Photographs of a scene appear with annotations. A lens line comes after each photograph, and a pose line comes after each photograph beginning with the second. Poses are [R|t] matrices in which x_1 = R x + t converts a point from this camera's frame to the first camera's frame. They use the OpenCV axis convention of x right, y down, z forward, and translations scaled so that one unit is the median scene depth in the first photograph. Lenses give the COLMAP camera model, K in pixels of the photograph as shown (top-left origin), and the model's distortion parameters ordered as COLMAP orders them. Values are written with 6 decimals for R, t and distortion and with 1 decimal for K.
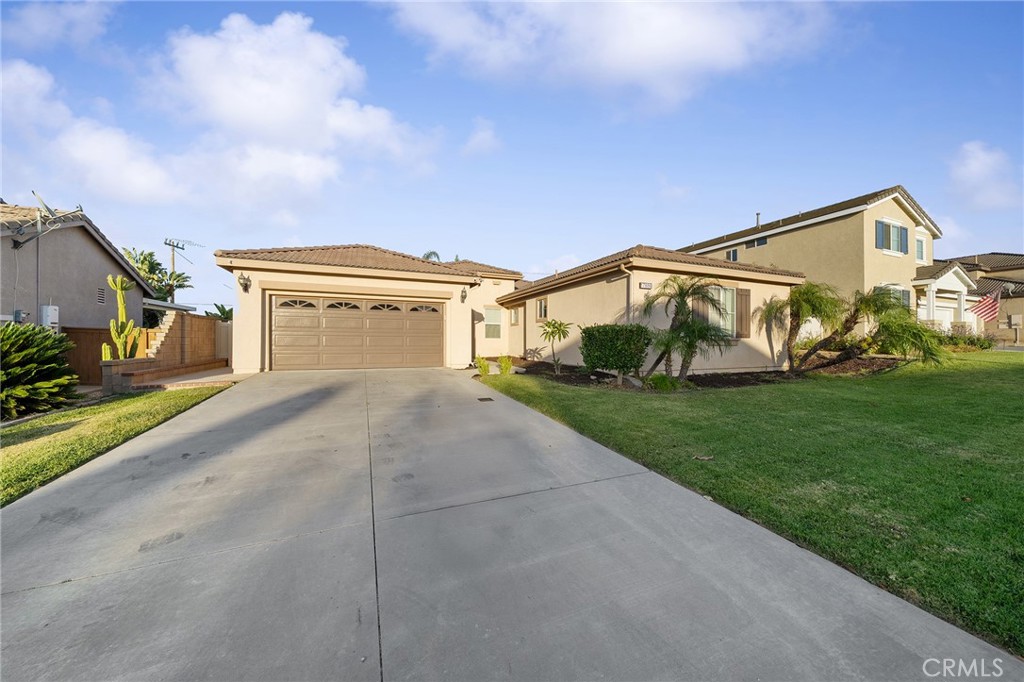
lens RADIAL K [[318.5, 0, 473.1], [0, 318.5, 350.3], [0, 0, 1]] dist [-0.001516, -0.000012]
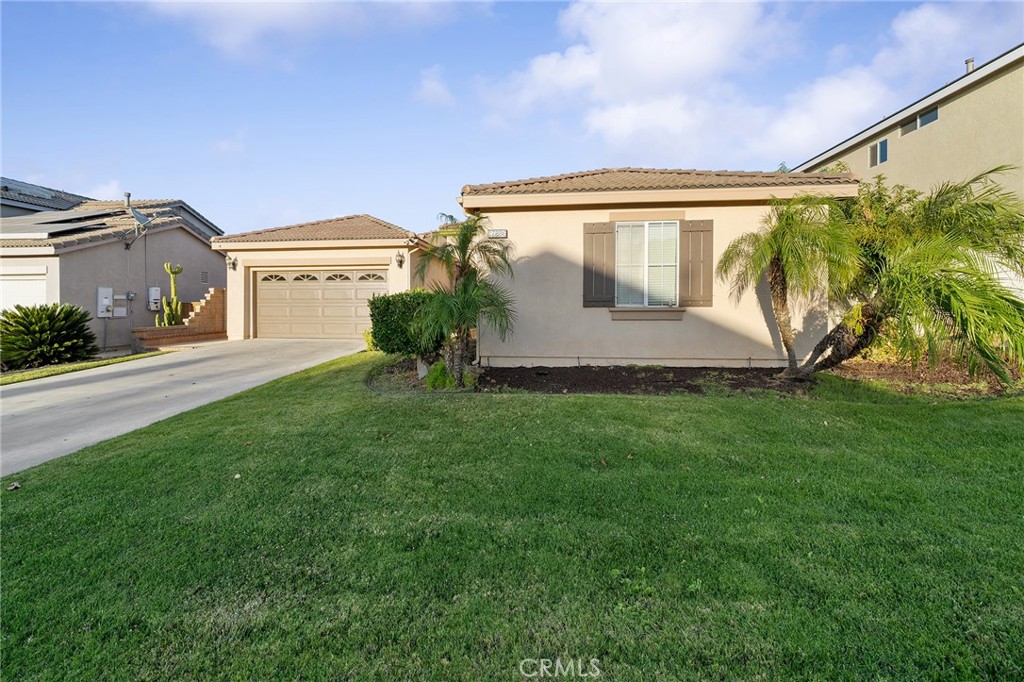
lens RADIAL K [[356.2, 0, 546.7], [0, 356.2, 311.3], [0, 0, 1]] dist [-0.000125, 0.000079]
pose [[0.903737, -0.001113, -0.428087, 0.850954], [-0.002505, 0.999966, -0.007888, -0.023941], [0.428081, 0.008201, 0.903703, 0.300891]]
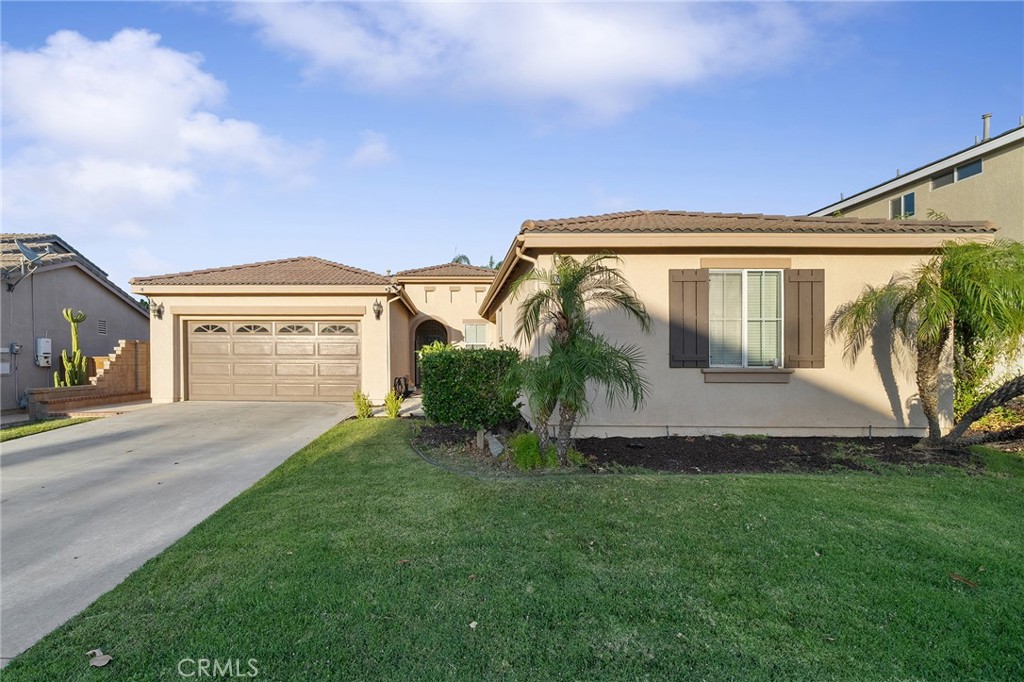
lens RADIAL K [[372.0, 0, 472.4], [0, 372.0, 372.4], [0, 0, 1]] dist [-0.001957, 0.000081]
pose [[0.937096, 0.007241, -0.348995, 0.549910], [-0.006414, 0.999973, 0.003526, -0.029577], [0.349011, -0.001065, 0.937118, 0.264010]]
